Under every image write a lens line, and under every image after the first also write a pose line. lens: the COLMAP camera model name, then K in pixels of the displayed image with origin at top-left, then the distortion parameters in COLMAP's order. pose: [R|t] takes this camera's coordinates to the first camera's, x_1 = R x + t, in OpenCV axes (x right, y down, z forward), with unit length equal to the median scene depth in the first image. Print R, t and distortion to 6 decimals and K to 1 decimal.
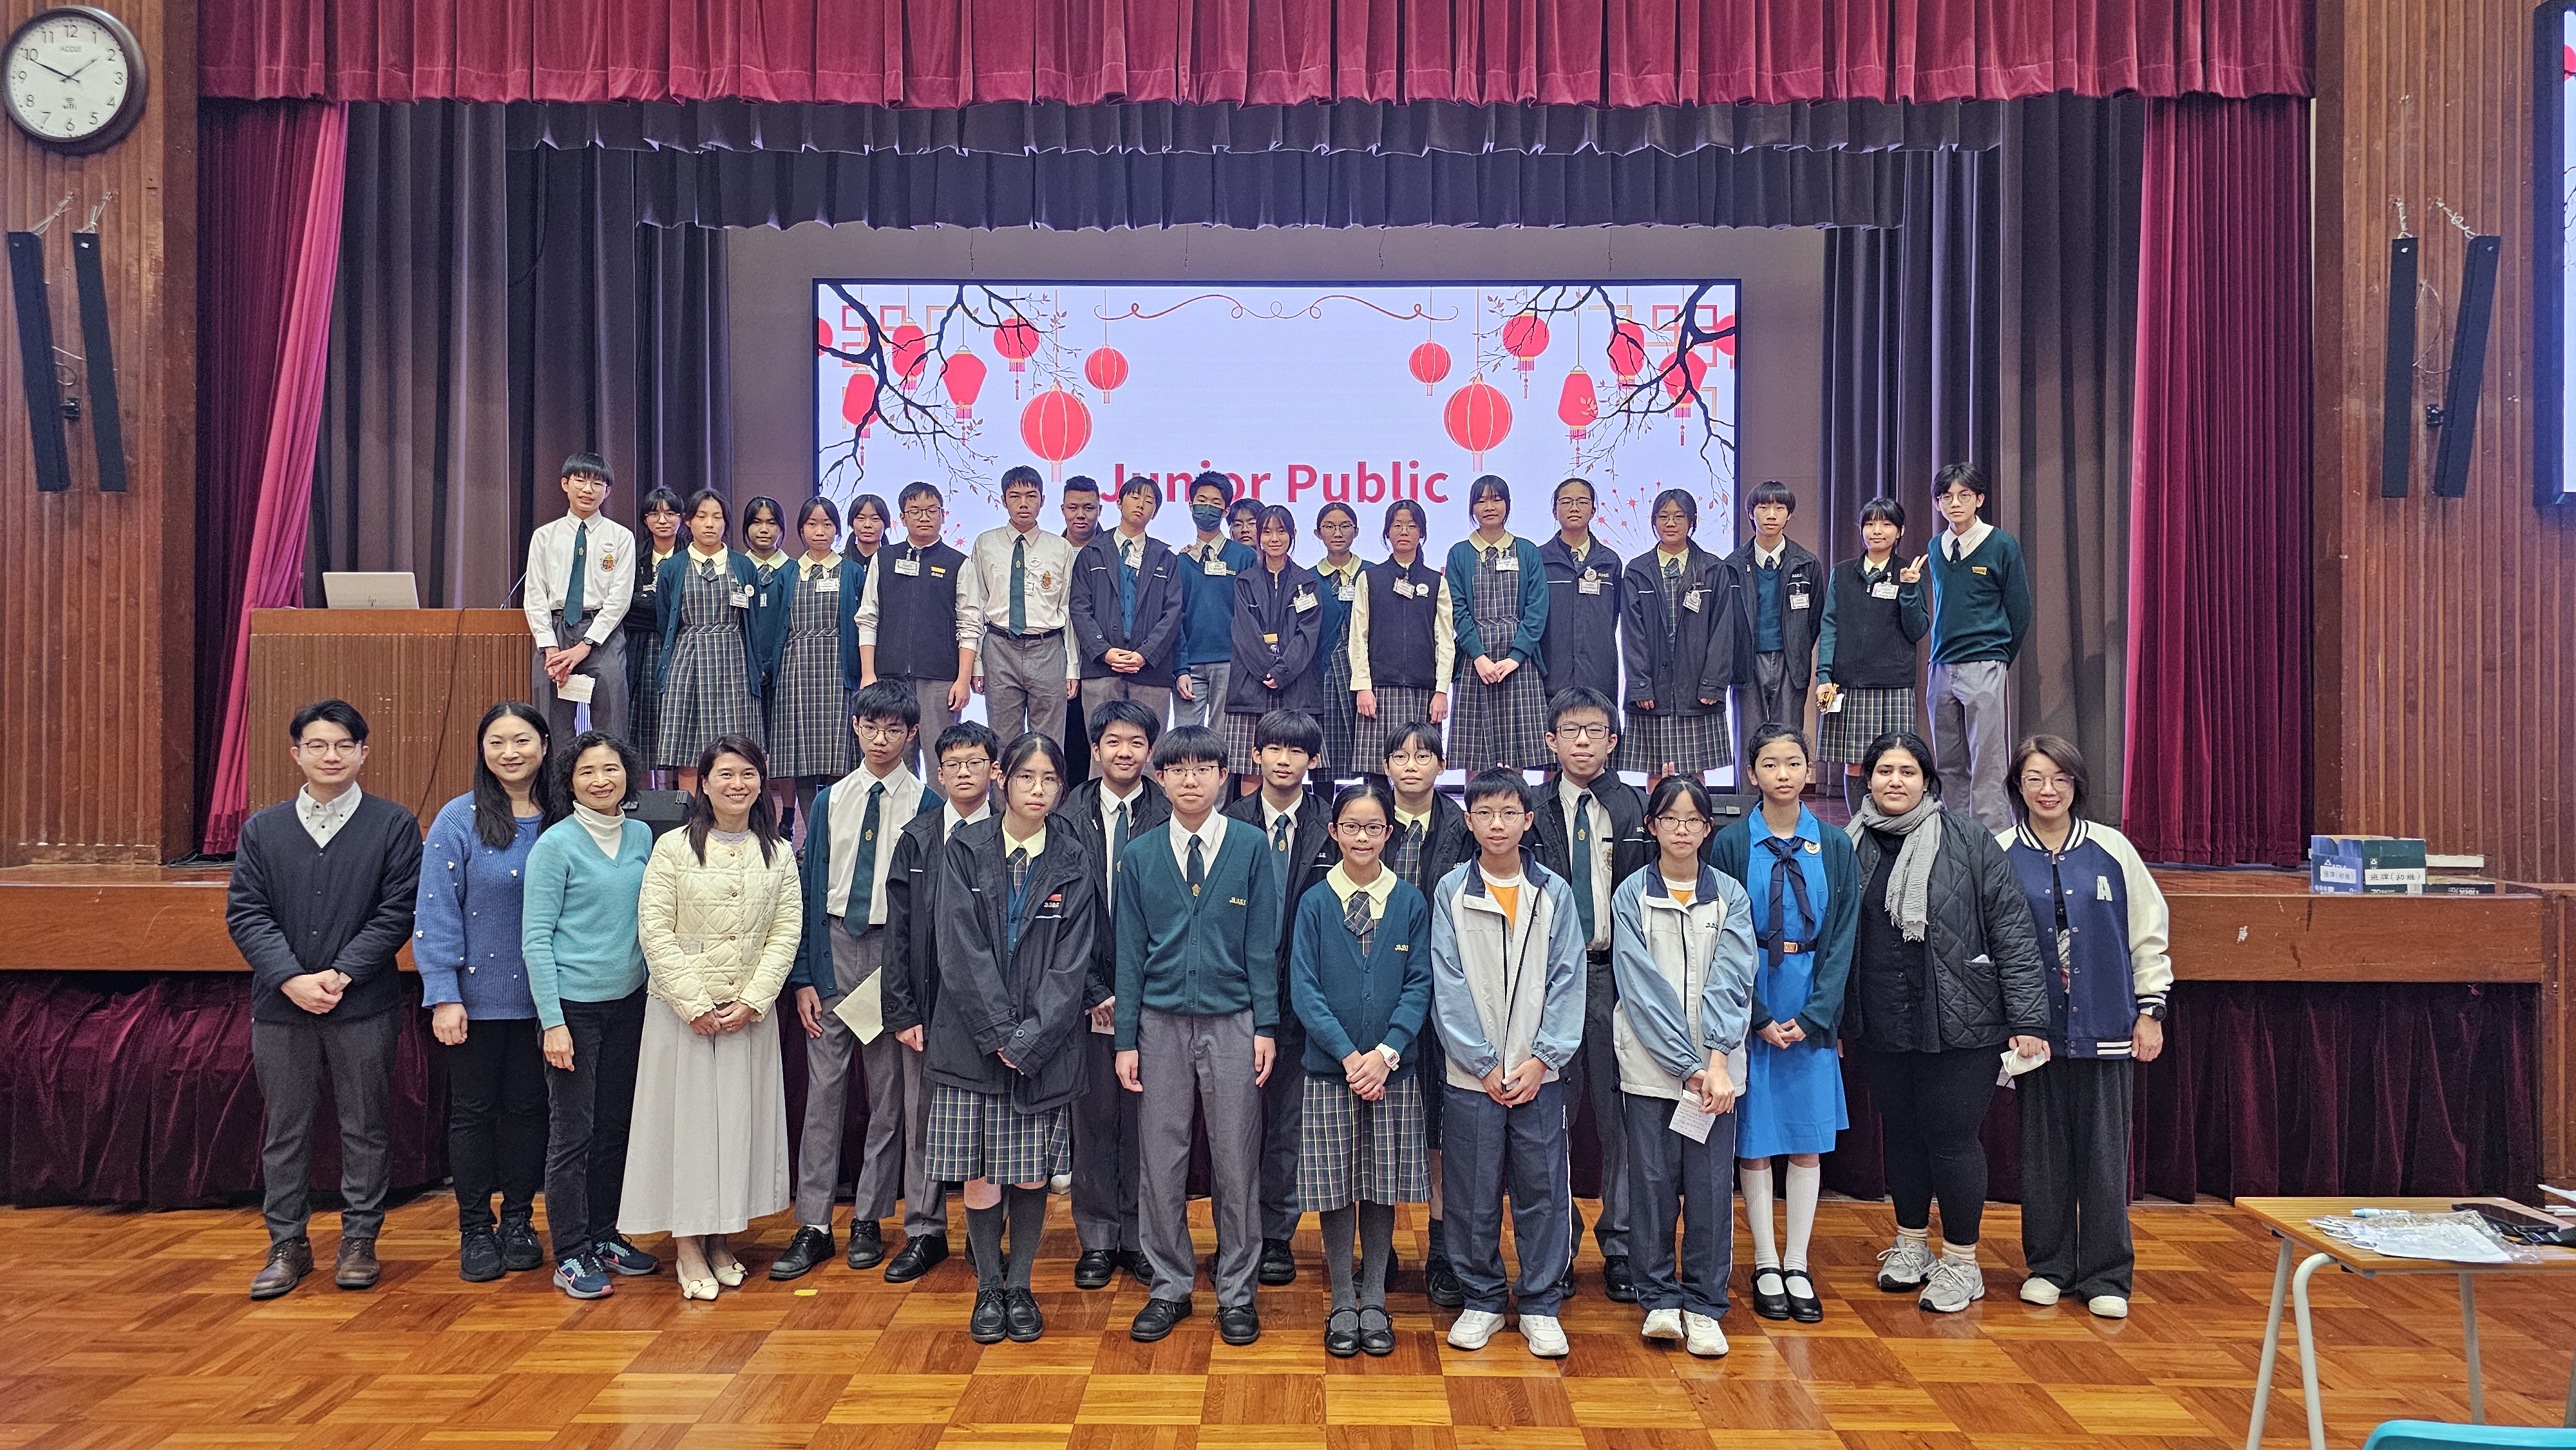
lens RADIAL K [[1656.8, 0, 1288.0], [0, 1656.8, 725.0], [0, 0, 1]] dist [0.001567, 0.001402]
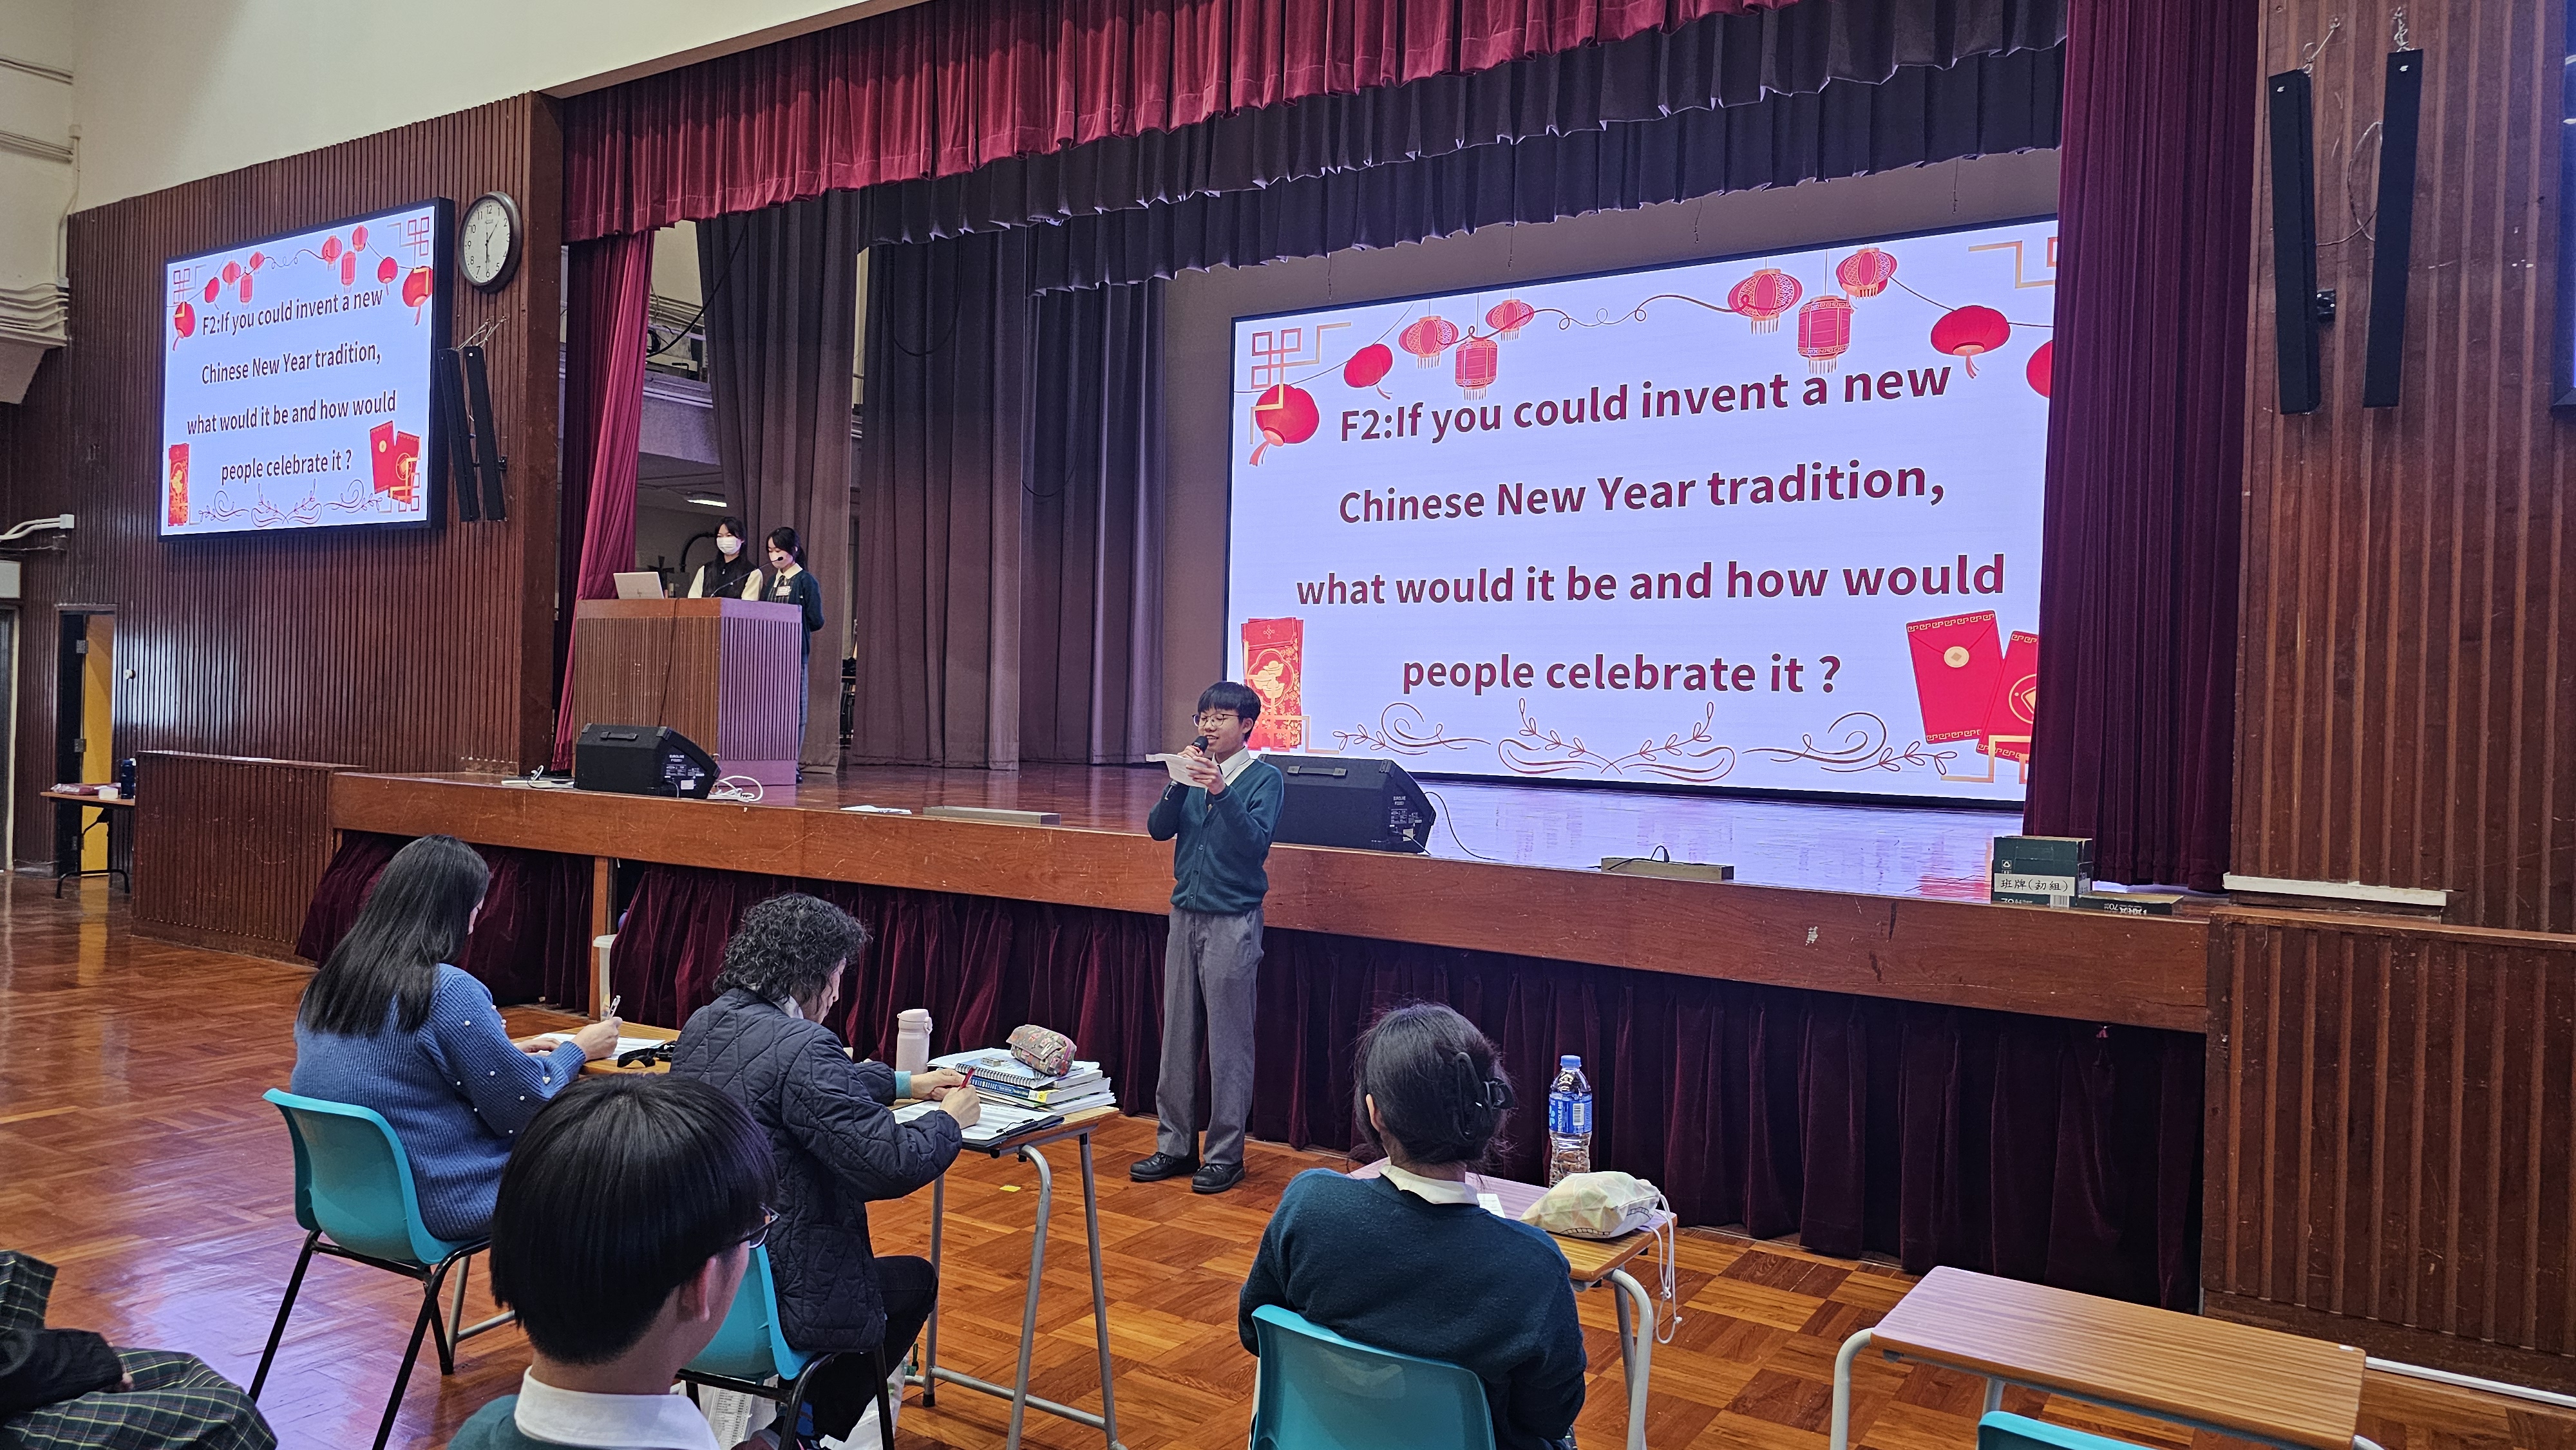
lens RADIAL K [[1685.5, 0, 1288.0], [0, 1685.5, 725.0], [0, 0, 1]] dist [0.008458, 0.000568]
pose [[0.854260, 0.024507, -0.519268, 0.667060], [-0.030795, 0.999520, -0.003488, 0.023707], [0.518933, 0.018971, 0.854604, 0.091303]]
